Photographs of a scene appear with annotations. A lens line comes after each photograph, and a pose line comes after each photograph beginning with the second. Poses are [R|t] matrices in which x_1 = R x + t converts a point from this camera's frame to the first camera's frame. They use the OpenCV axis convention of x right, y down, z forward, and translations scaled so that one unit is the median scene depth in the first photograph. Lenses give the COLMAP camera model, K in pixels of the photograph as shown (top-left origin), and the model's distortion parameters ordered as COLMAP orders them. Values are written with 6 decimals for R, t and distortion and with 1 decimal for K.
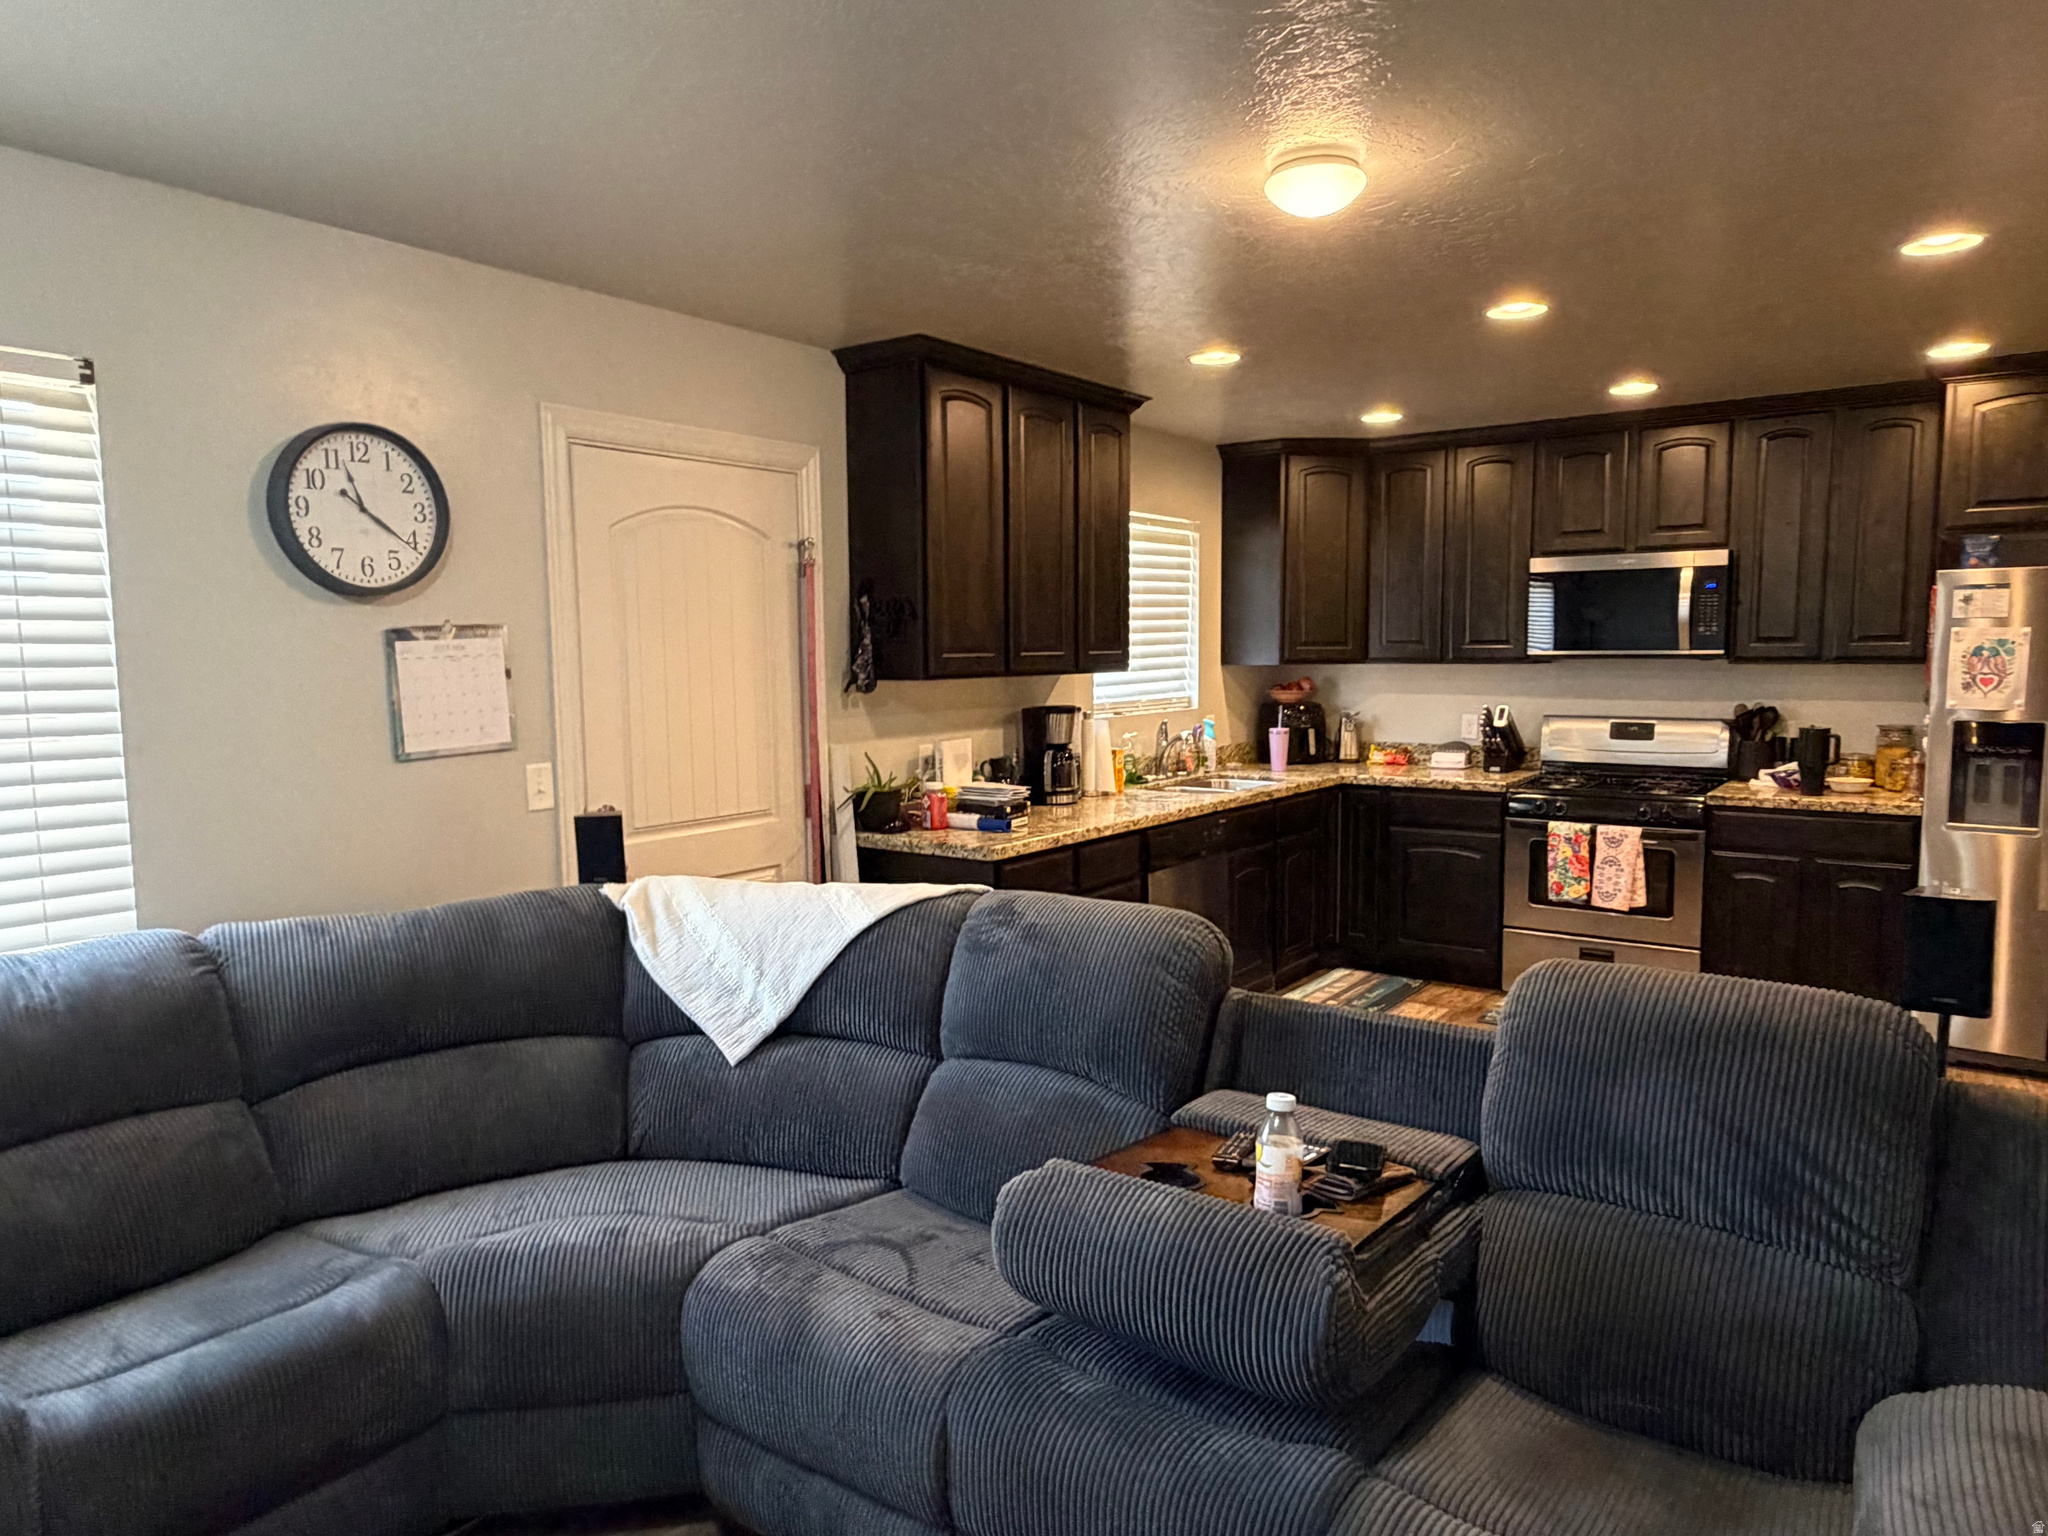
lens RADIAL K [[1308.0, 0, 1021.9], [0, 1308.0, 776.3], [0, 0, 1]] dist [0.000027, 0.002257]
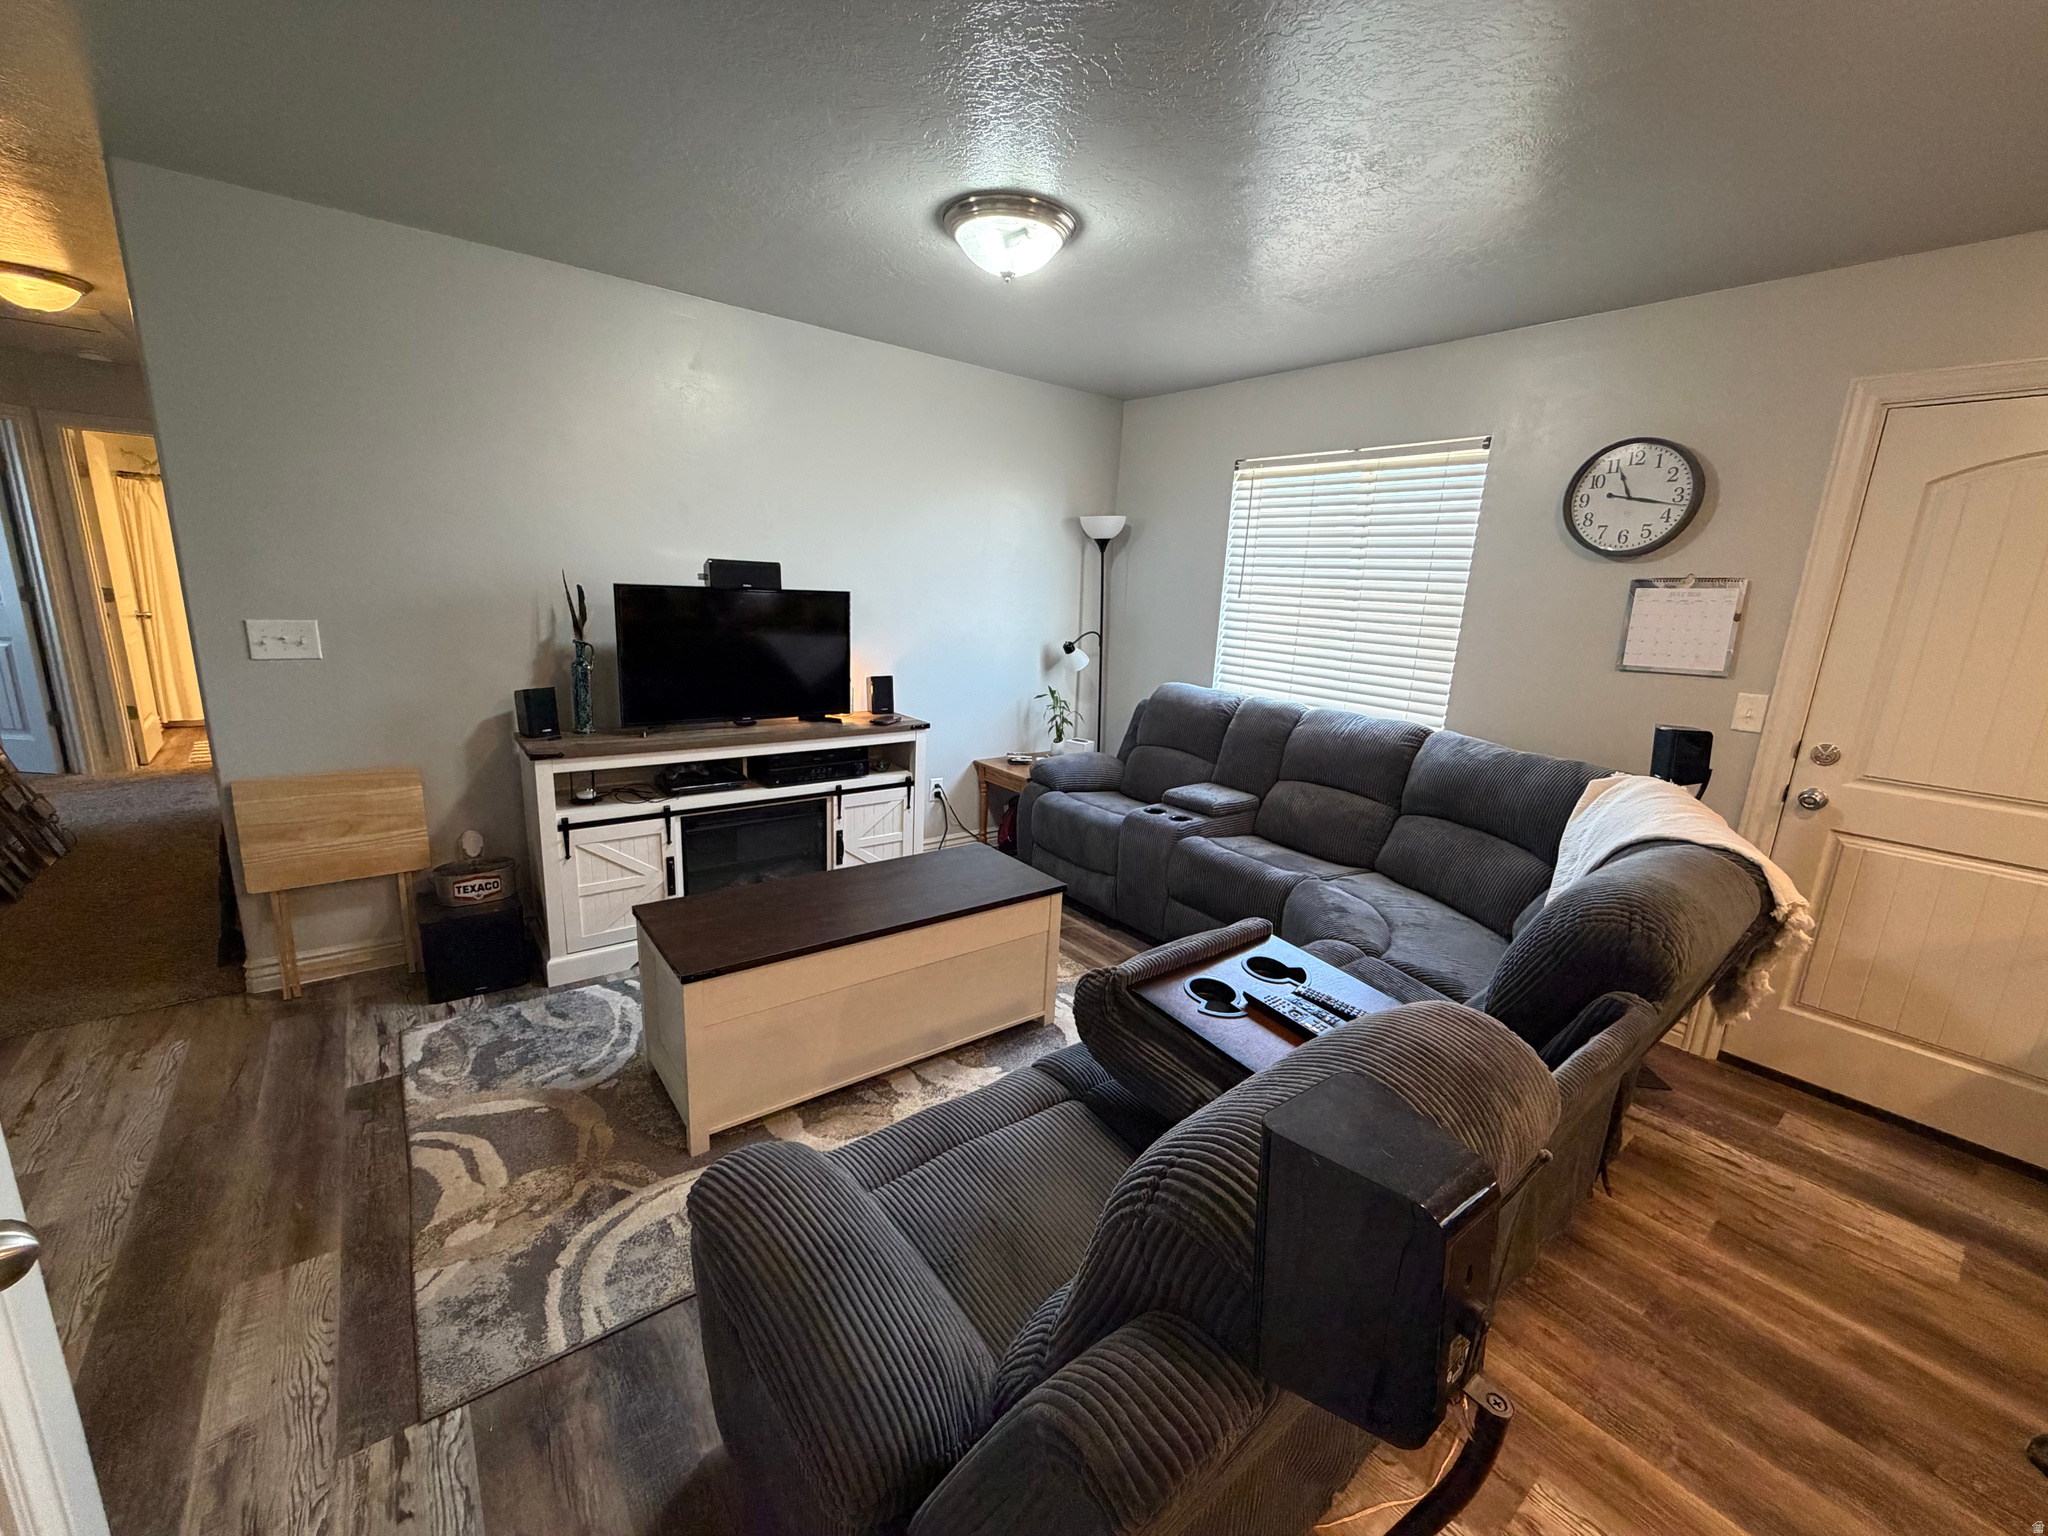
lens RADIAL K [[818.2, 0, 1019.6], [0, 818.2, 767.1], [0, 0, 1]] dist [0.000422, 0.000198]
pose [[-0.266020, 0.212957, -0.940150, 0.419283], [-0.137992, 0.956835, 0.255782, -0.034423], [0.954039, 0.197777, -0.225151, 0.401459]]
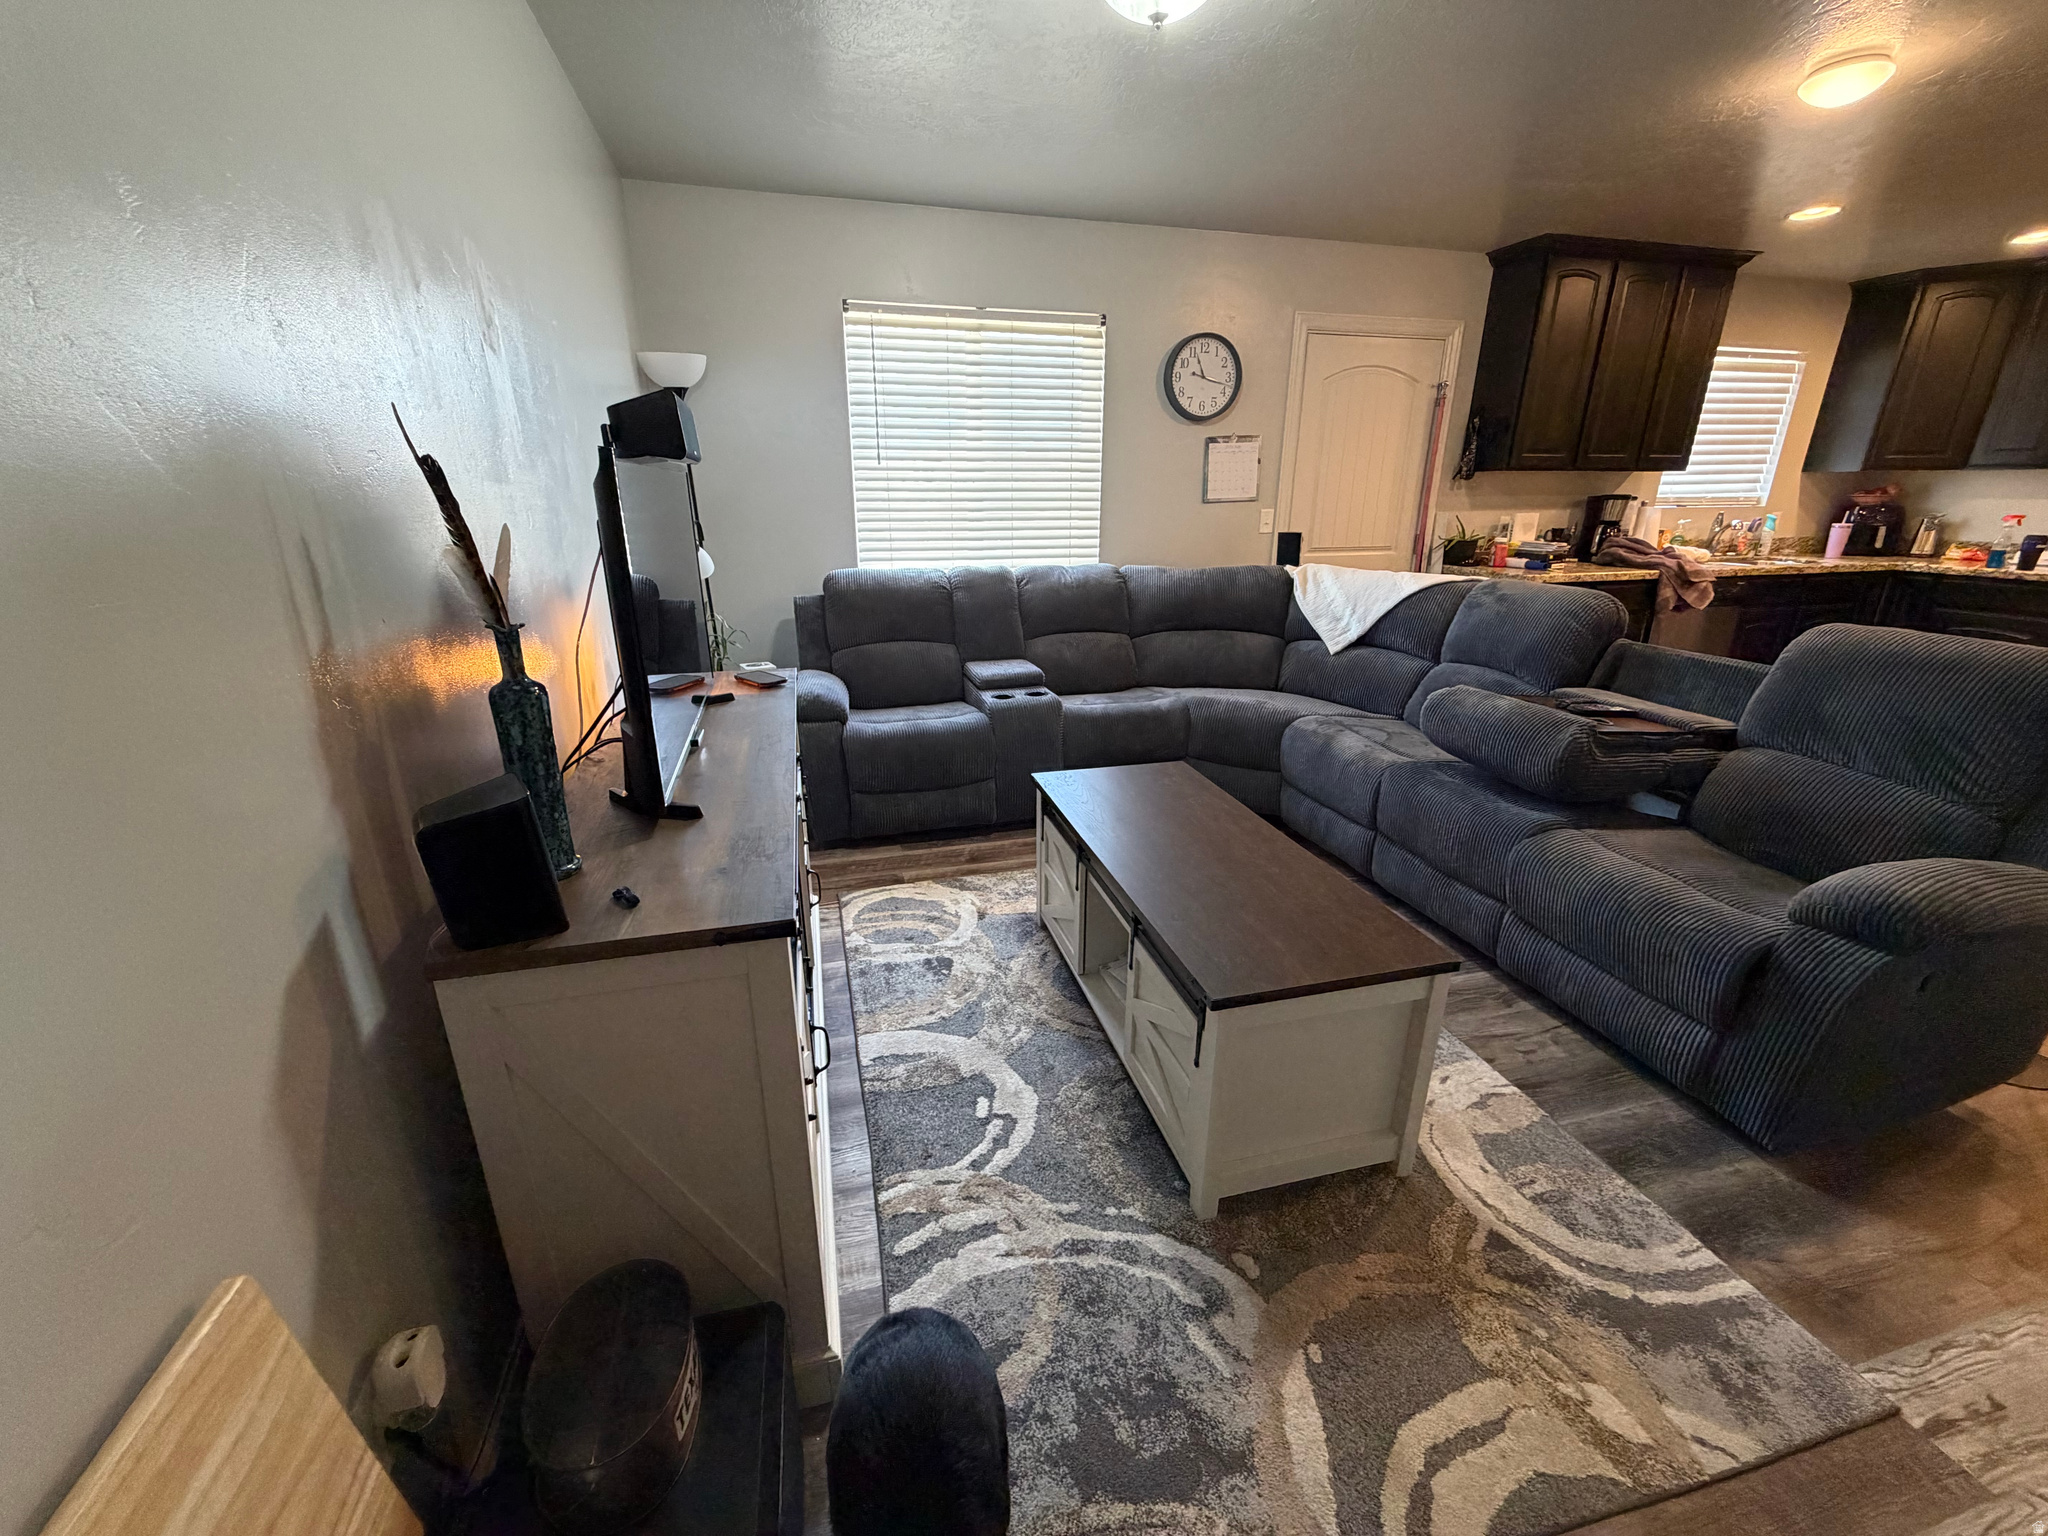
lens RADIAL K [[818.2, 0, 1018.4], [0, 818.2, 768.0], [0, 0, 1]] dist [0.000422, 0.000198]
pose [[0.782491, 0.212397, -0.585317, 0.117245], [-0.068152, 0.963590, 0.258552, 0.057161], [0.618921, -0.162424, 0.768476, -0.209436]]
